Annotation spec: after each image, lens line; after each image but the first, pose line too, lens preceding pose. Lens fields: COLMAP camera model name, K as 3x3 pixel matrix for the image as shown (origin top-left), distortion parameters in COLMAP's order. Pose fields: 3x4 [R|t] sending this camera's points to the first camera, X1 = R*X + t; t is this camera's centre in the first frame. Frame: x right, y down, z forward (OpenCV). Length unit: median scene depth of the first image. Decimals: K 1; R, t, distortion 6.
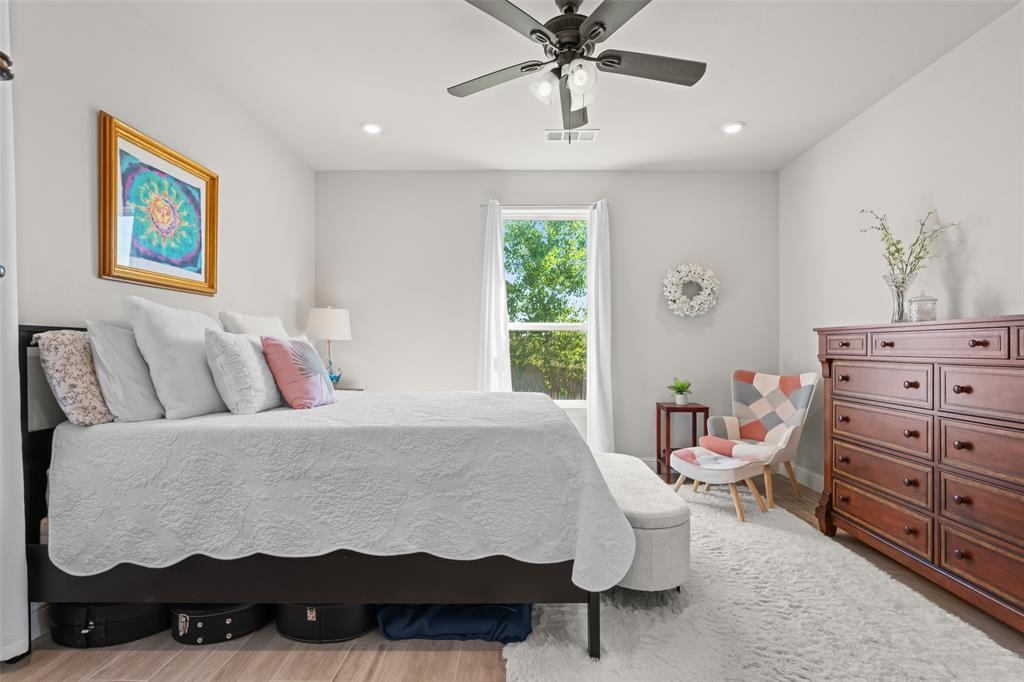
lens RADIAL K [[475.1, 0, 519.5], [0, 475.1, 350.1], [0, 0, 1]] dist [-0.007579, 0.001354]
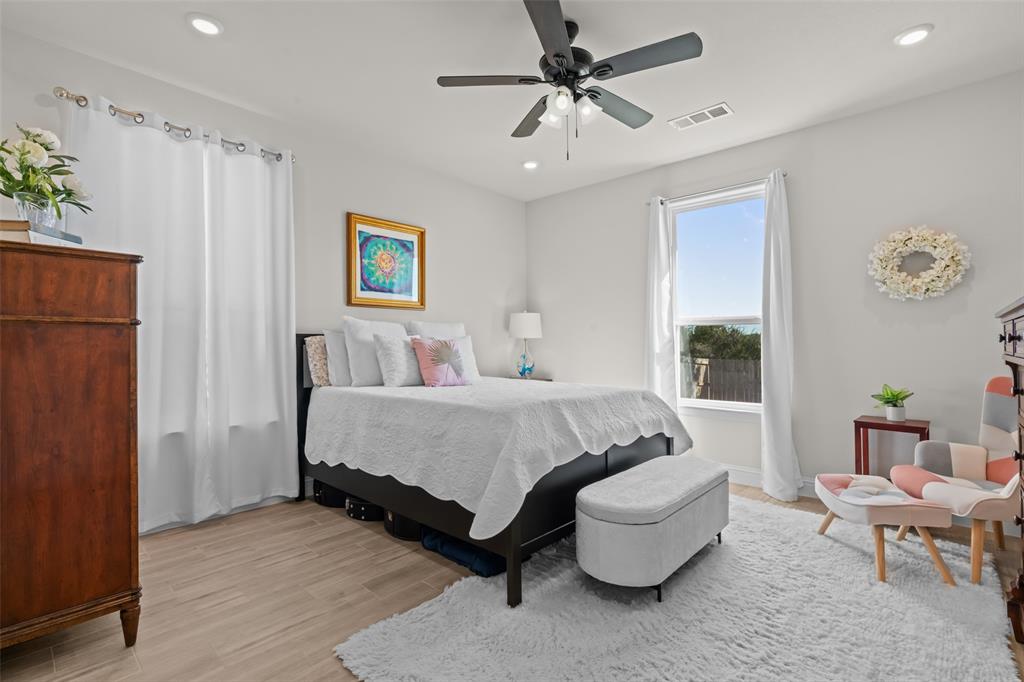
lens RADIAL K [[480.5, 0, 505.9], [0, 480.5, 343.1], [0, 0, 1]] dist [-0.020672, 0.011304]
pose [[0.732151, -0.004350, -0.681129, 0.697102], [-0.000772, 0.999974, -0.007216, 0.000263], [0.681142, 0.005809, 0.732128, 0.079239]]
